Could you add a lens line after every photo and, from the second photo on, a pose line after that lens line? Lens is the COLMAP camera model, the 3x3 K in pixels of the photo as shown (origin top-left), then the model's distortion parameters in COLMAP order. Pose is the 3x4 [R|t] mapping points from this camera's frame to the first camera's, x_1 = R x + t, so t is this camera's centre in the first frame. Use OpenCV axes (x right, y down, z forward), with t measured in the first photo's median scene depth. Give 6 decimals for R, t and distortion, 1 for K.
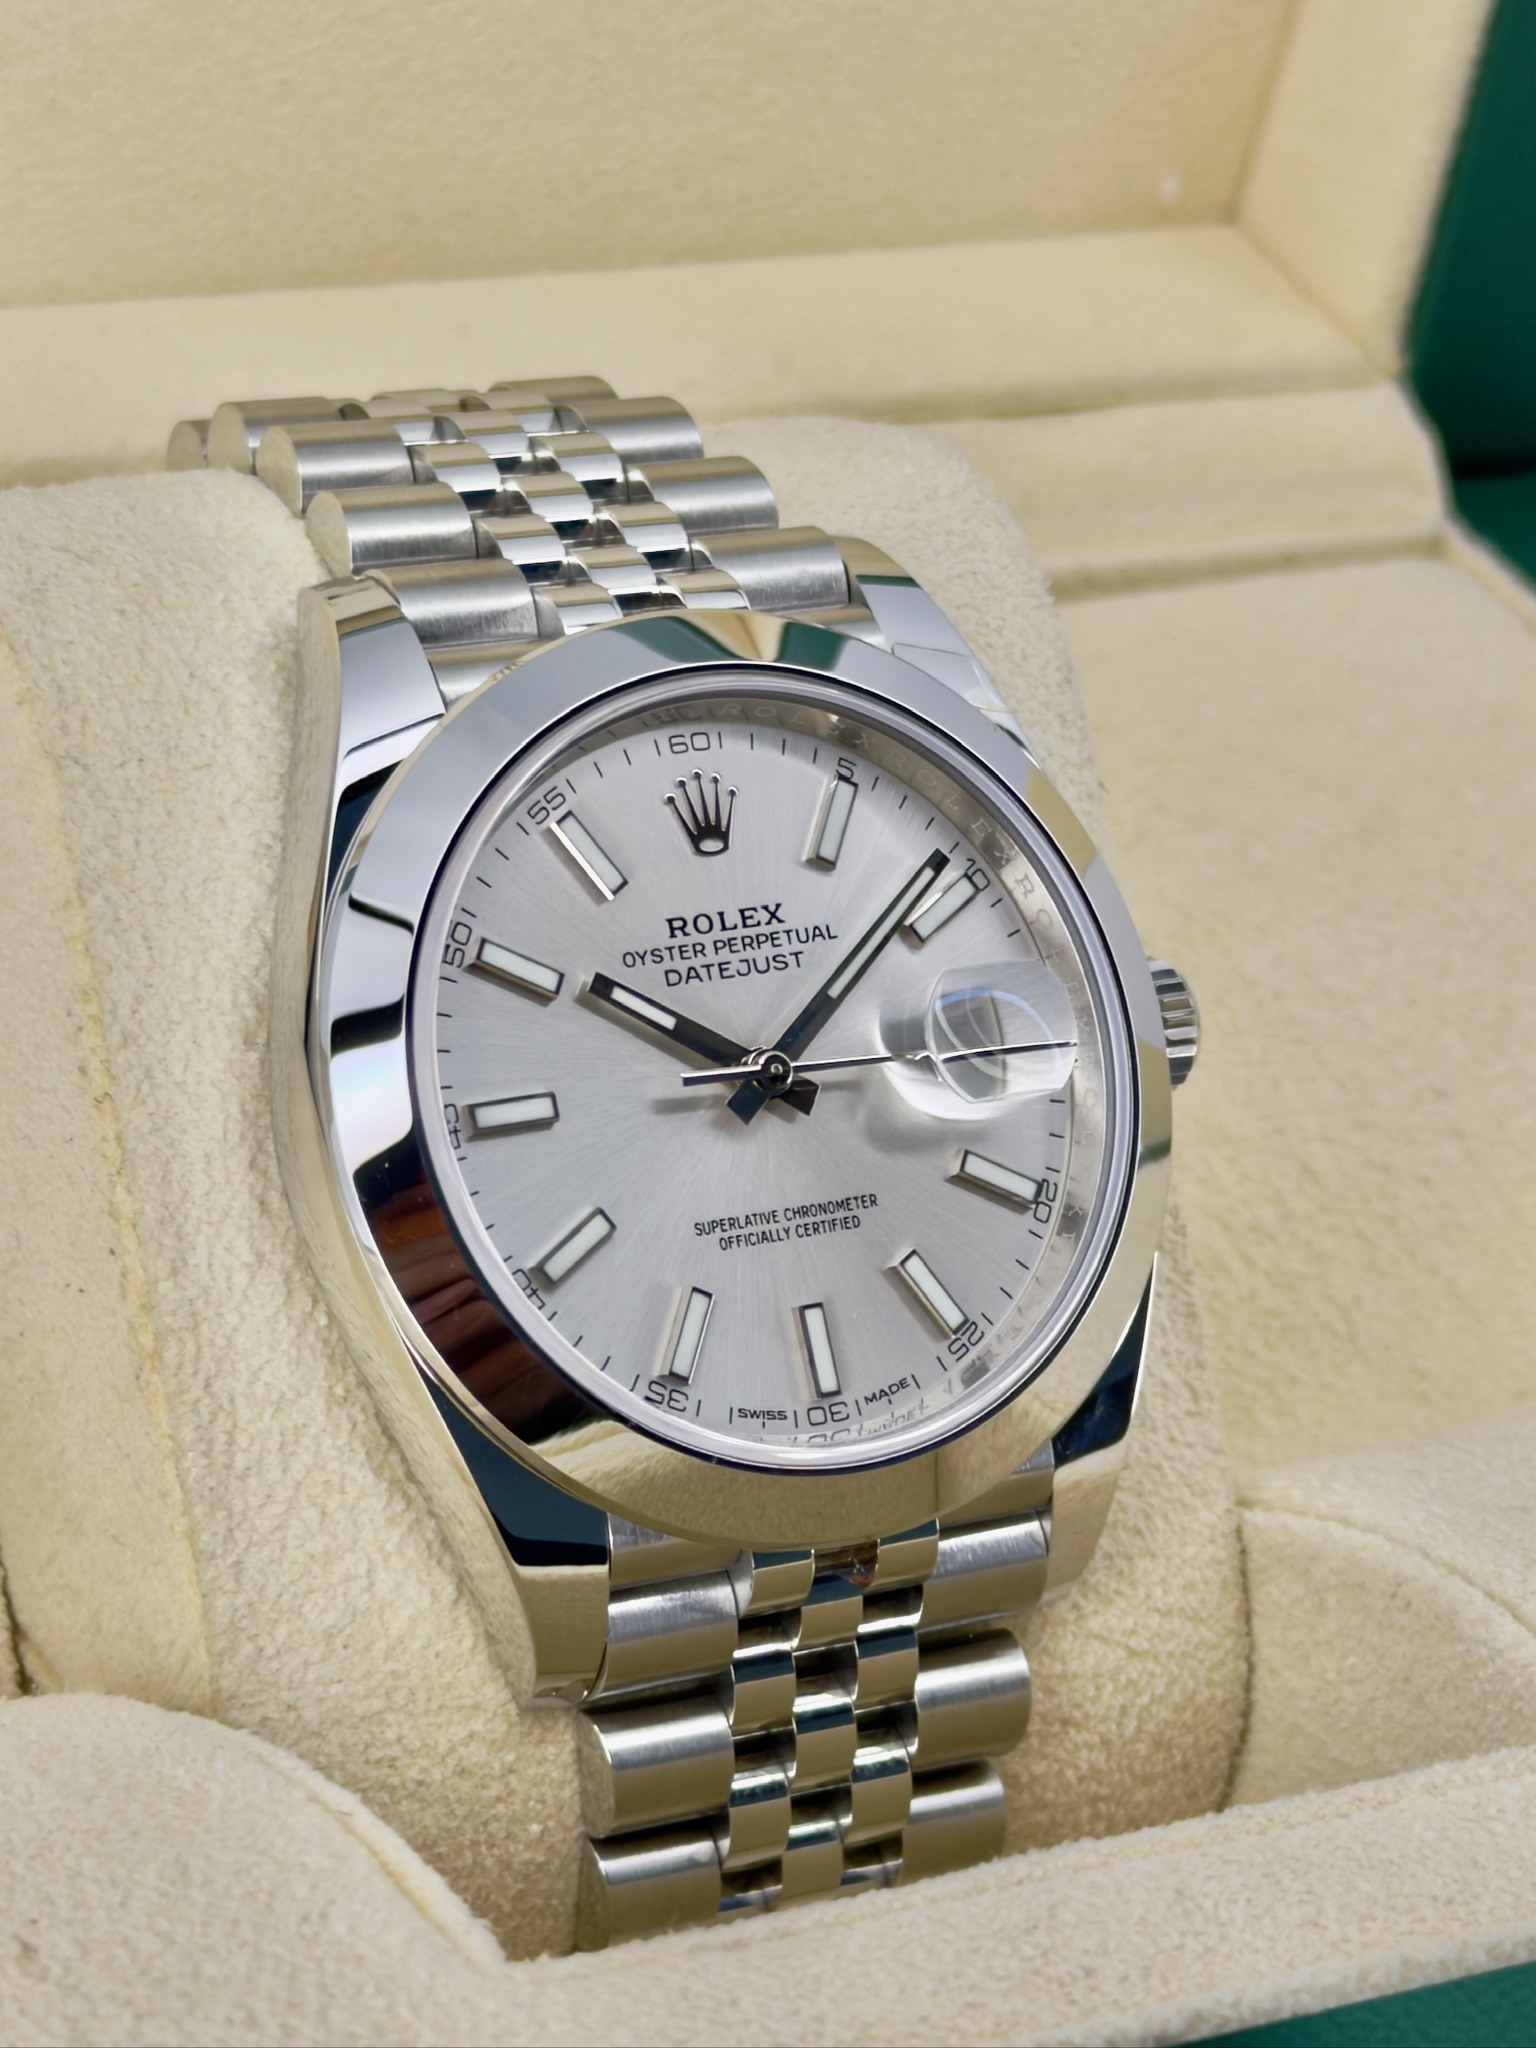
lens RADIAL K [[6424.5, 0, 768.0], [0, 6424.5, 1024.0], [0, 0, 1]] dist [0.118173, 0.269654]
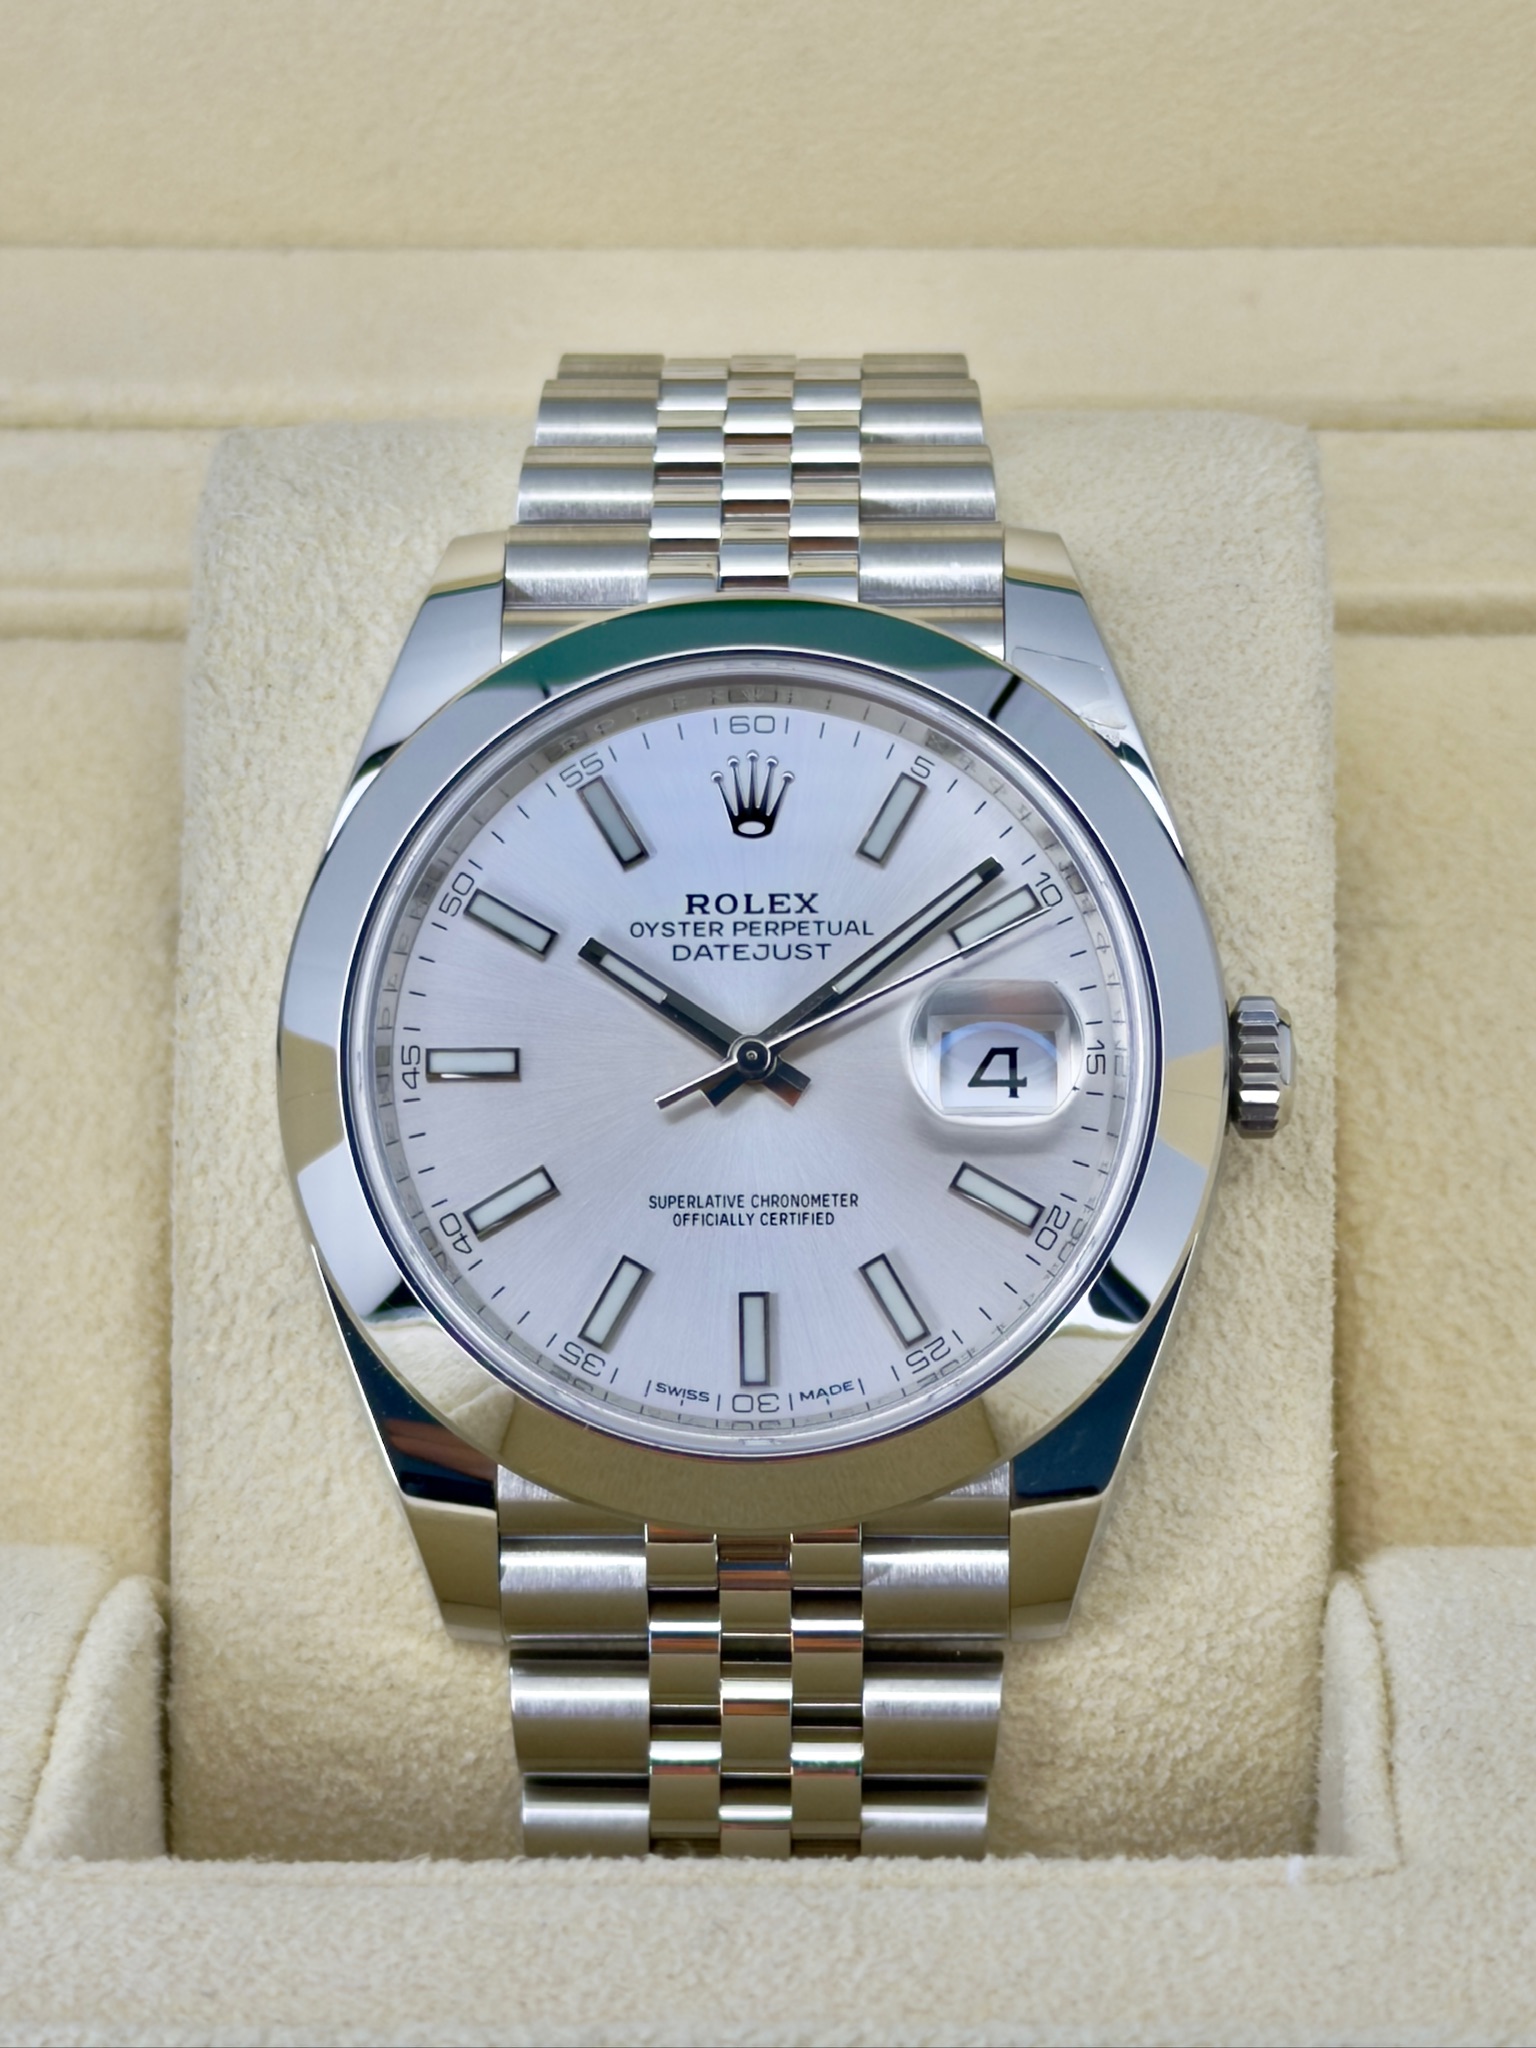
lens RADIAL K [[6424.5, 0, 768.0], [0, 6424.5, 1024.0], [0, 0, 1]] dist [0.118173, 0.269654]
pose [[0.849350, 0.128590, -0.511927, 0.515695], [-0.117056, 0.991608, 0.054871, -0.053170], [0.514687, 0.013320, 0.857275, 0.139035]]
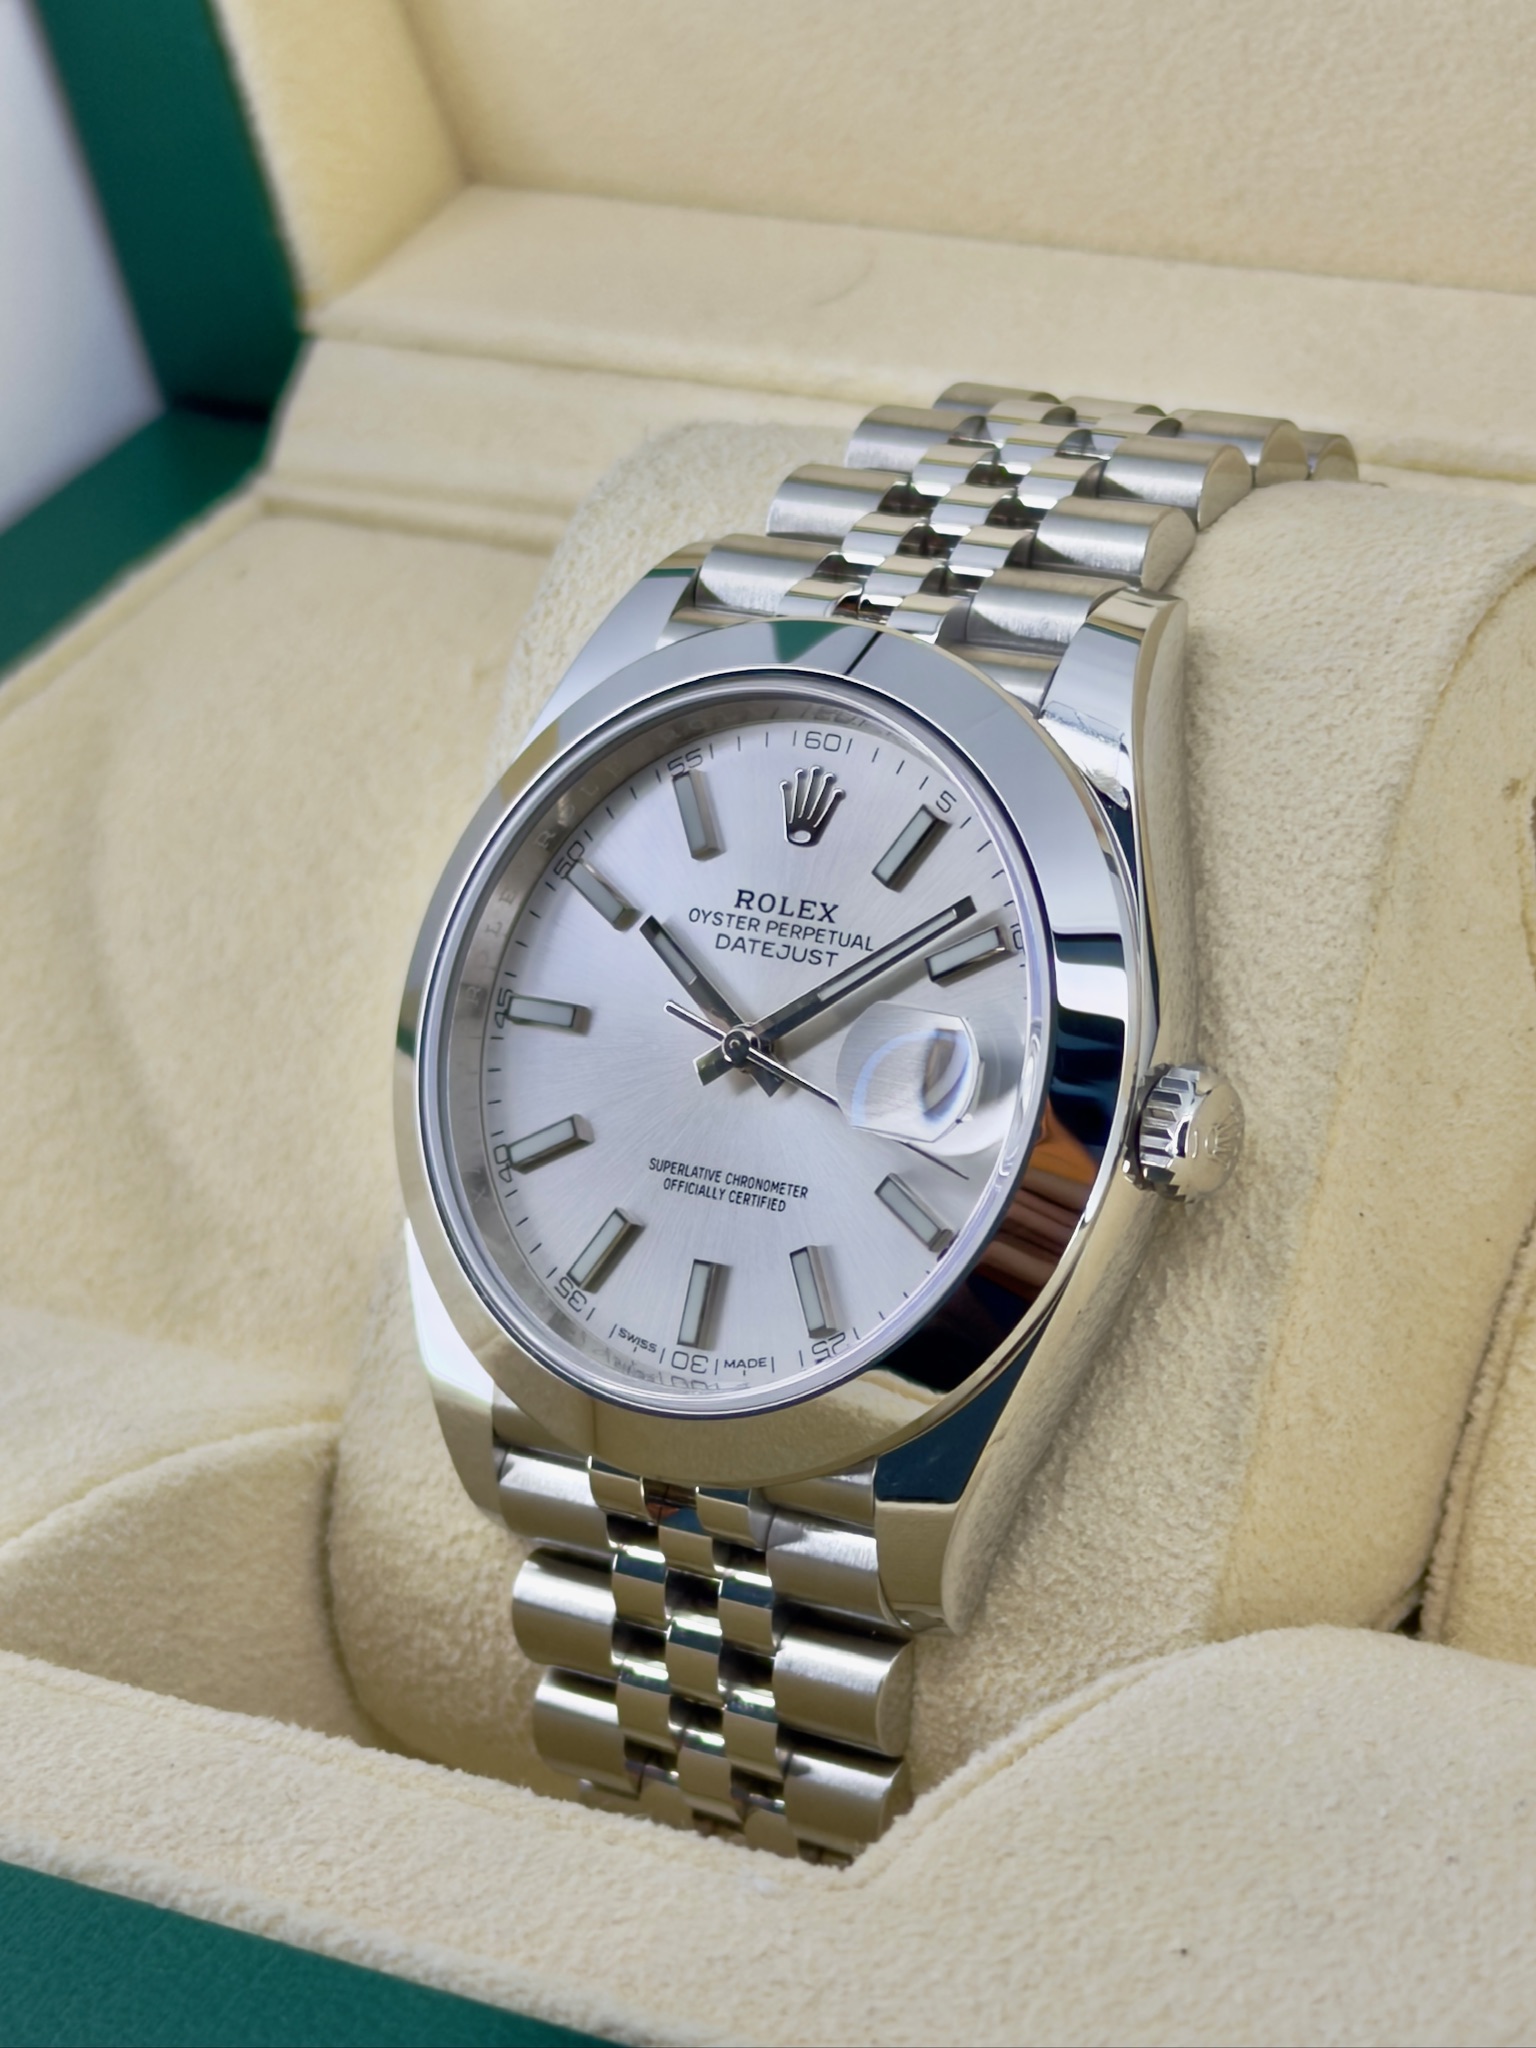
lens RADIAL K [[6424.5, 0, 768.0], [0, 6424.5, 1024.0], [0, 0, 1]] dist [0.118173, 0.269654]
pose [[0.414024, 0.242740, -0.877304, 0.949894], [-0.208236, 0.963488, 0.168314, -0.179145], [0.886128, 0.113000, 0.449454, 0.515825]]
